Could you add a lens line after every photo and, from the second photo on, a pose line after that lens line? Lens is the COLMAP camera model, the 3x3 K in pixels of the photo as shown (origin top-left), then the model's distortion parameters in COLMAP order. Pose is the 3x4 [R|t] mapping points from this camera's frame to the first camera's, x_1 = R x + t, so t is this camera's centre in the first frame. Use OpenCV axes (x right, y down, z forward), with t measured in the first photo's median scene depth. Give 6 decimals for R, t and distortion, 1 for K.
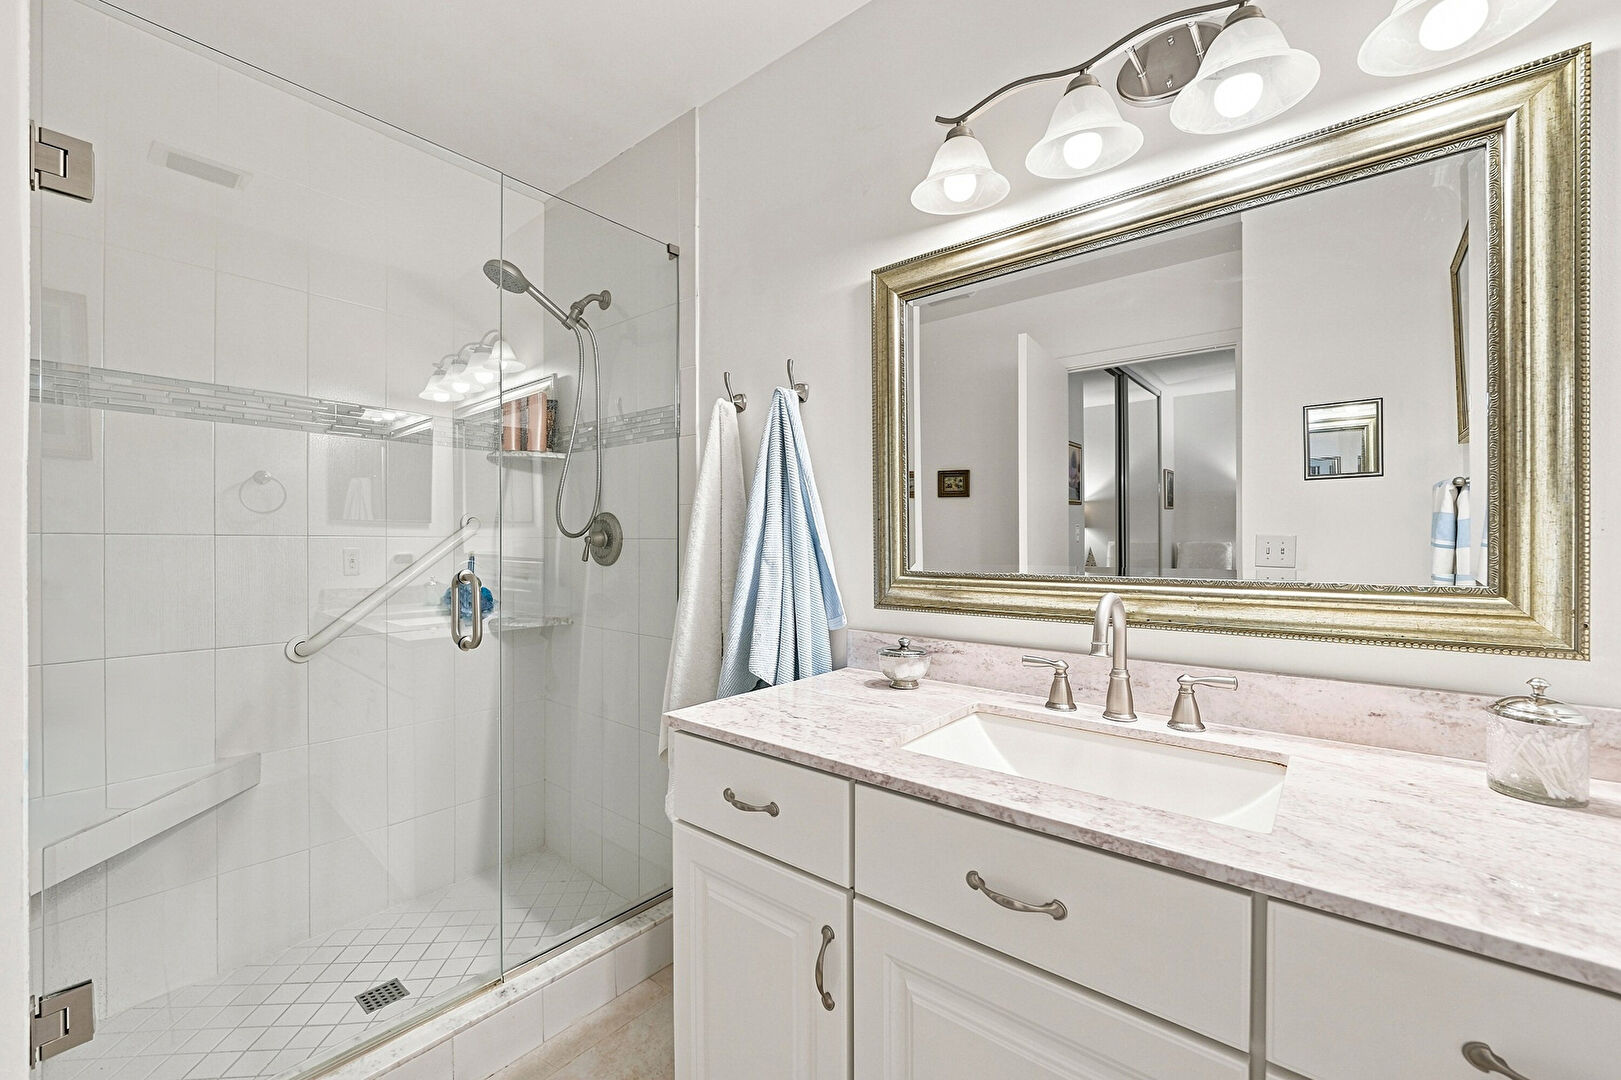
lens RADIAL K [[658.3, 0, 808.6], [0, 658.3, 545.1], [0, 0, 1]] dist [-0.003948, -0.000178]
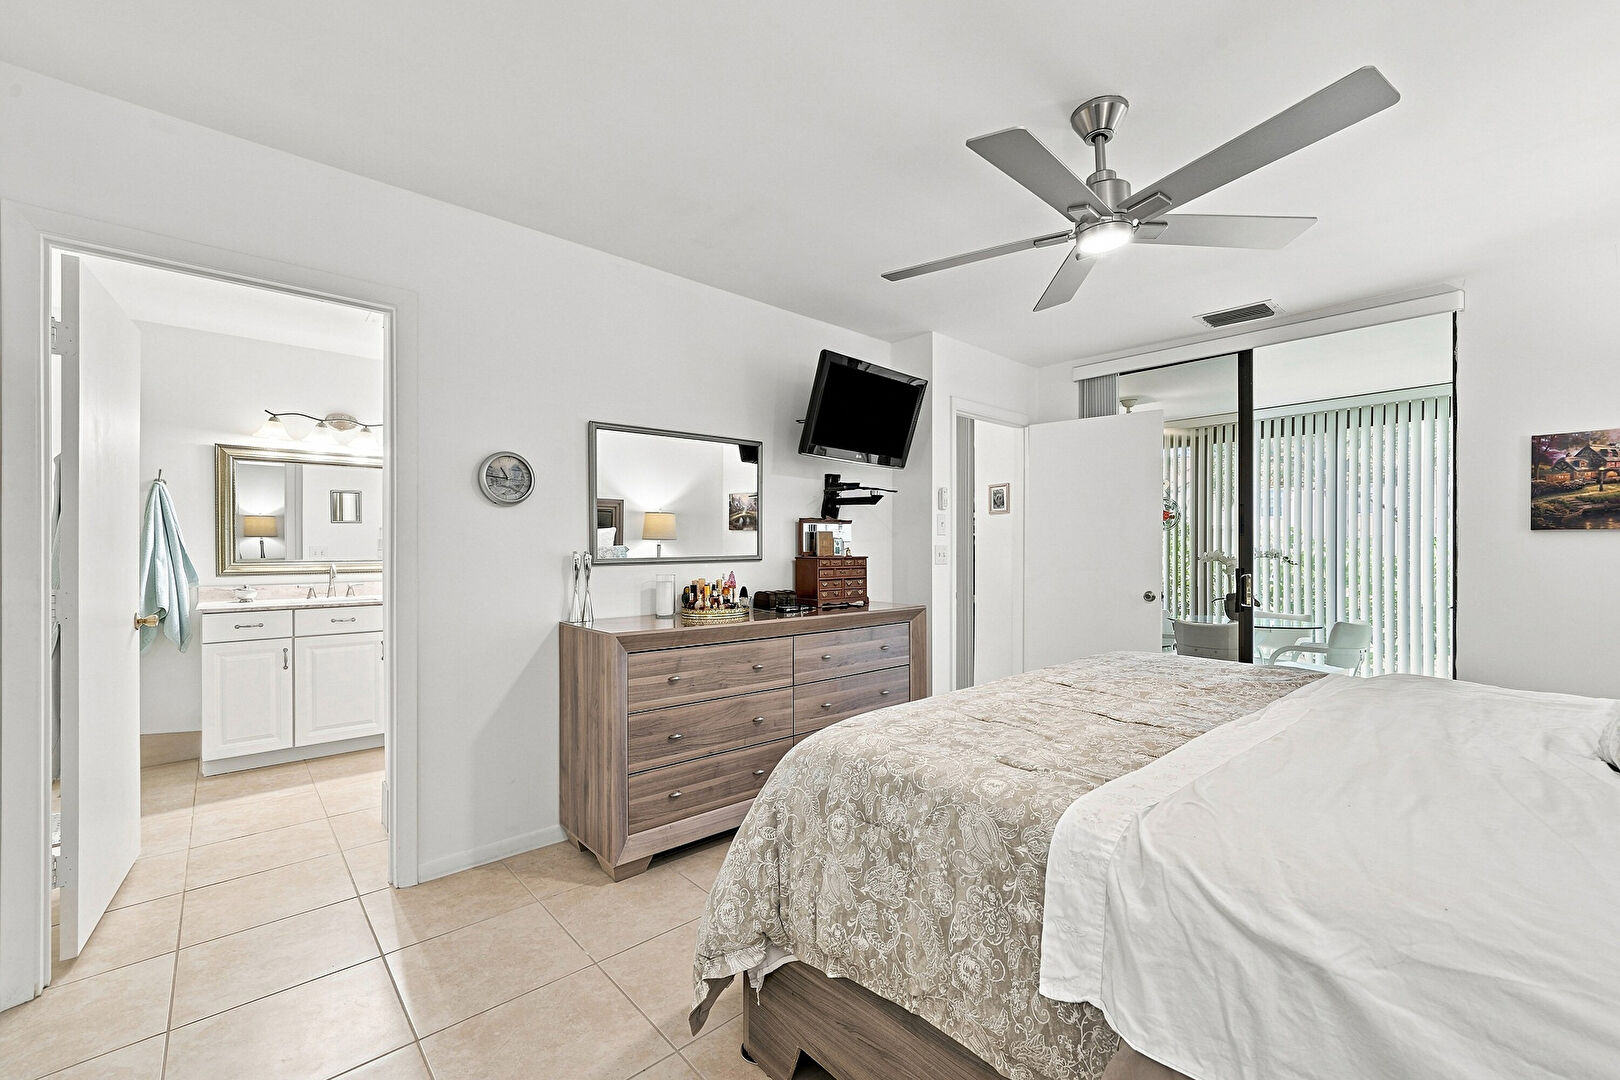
lens RADIAL K [[657.8, 0, 810.6], [0, 657.8, 551.0], [0, 0, 1]] dist [-0.003948, -0.000178]
pose [[0.149300, -0.001512, 0.988791, -2.465017], [0.005775, 0.999983, 0.000657, 0.008863], [-0.988775, 0.005612, 0.149306, -1.968790]]
